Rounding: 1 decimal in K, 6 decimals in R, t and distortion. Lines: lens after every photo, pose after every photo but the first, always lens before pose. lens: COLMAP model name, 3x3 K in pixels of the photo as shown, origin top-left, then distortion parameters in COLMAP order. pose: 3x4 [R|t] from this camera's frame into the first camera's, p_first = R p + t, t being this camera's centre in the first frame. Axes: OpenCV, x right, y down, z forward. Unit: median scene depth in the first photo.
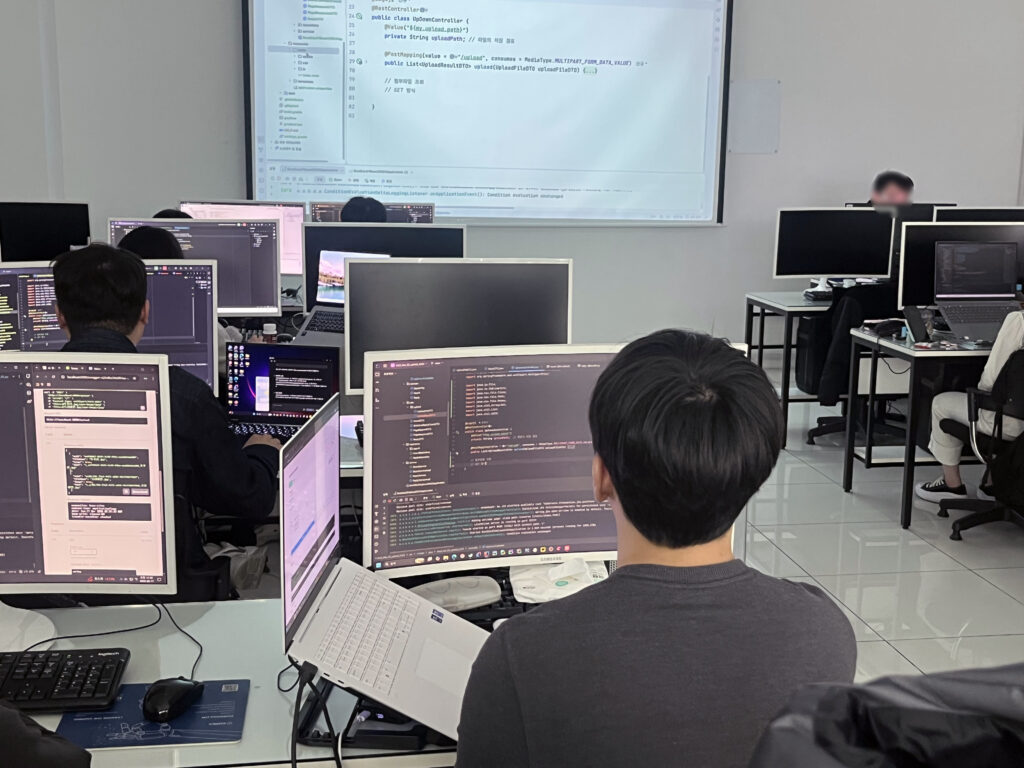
lens RADIAL K [[1272.6, 0, 521.1], [0, 1272.6, 387.8], [0, 0, 1]] dist [0.077504, 0.000000]
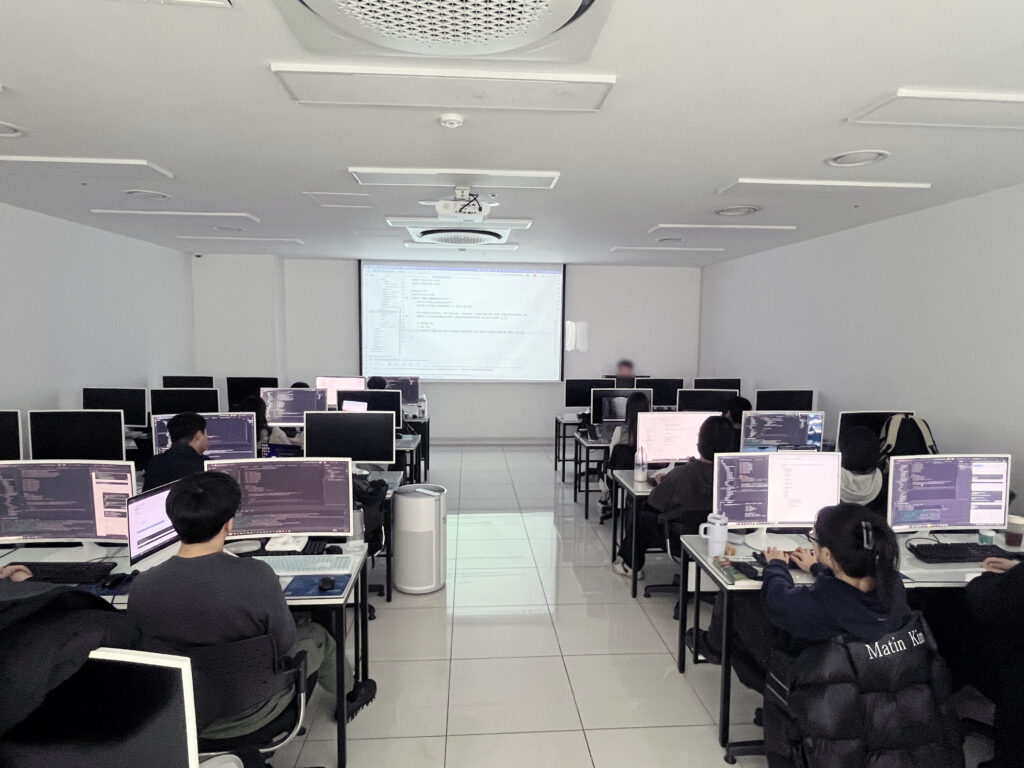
lens RADIAL K [[581.7, 0, 507.0], [0, 581.7, 386.3], [0, 0, 1]] dist [-0.006851, 0.001021]
pose [[0.995847, 0.002897, -0.090994, 0.188207], [-0.011634, 0.995349, -0.095631, -0.021629], [0.090294, 0.096292, 0.991249, -0.071252]]
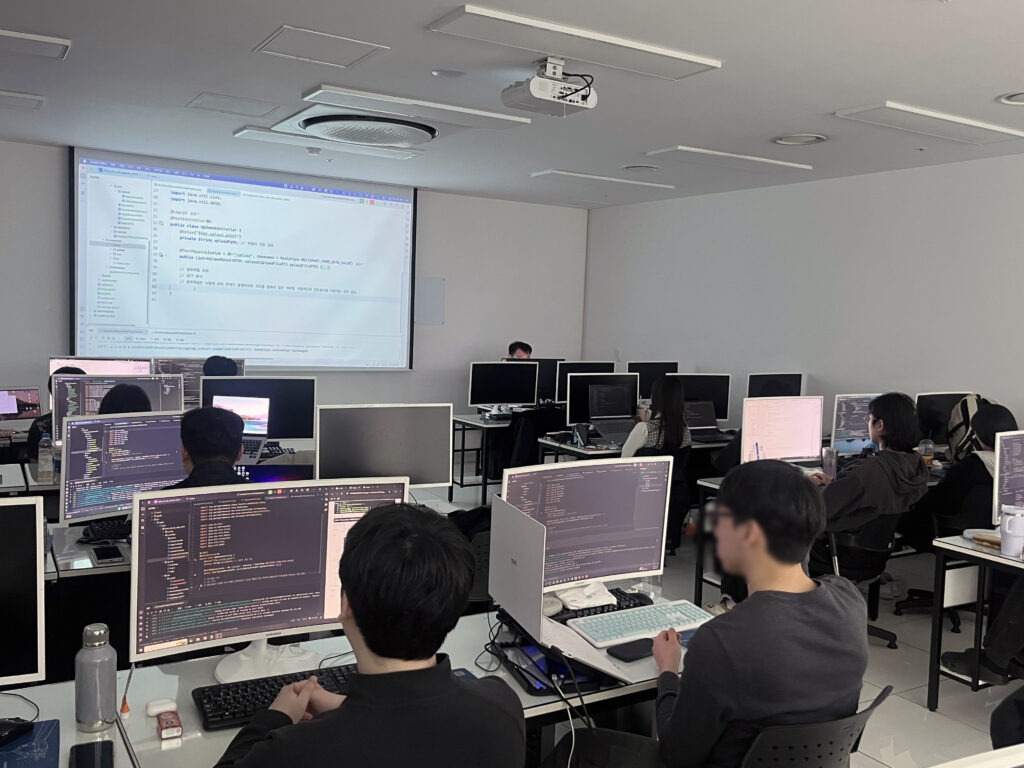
lens RADIAL K [[904.1, 0, 516.8], [0, 904.1, 389.1], [0, 0, 1]] dist [0.051104, -0.075746]
pose [[0.928228, -0.011208, 0.371843, -0.156452], [0.046644, 0.995165, -0.086440, -0.008271], [-0.369076, 0.097581, 0.924262, -0.043495]]
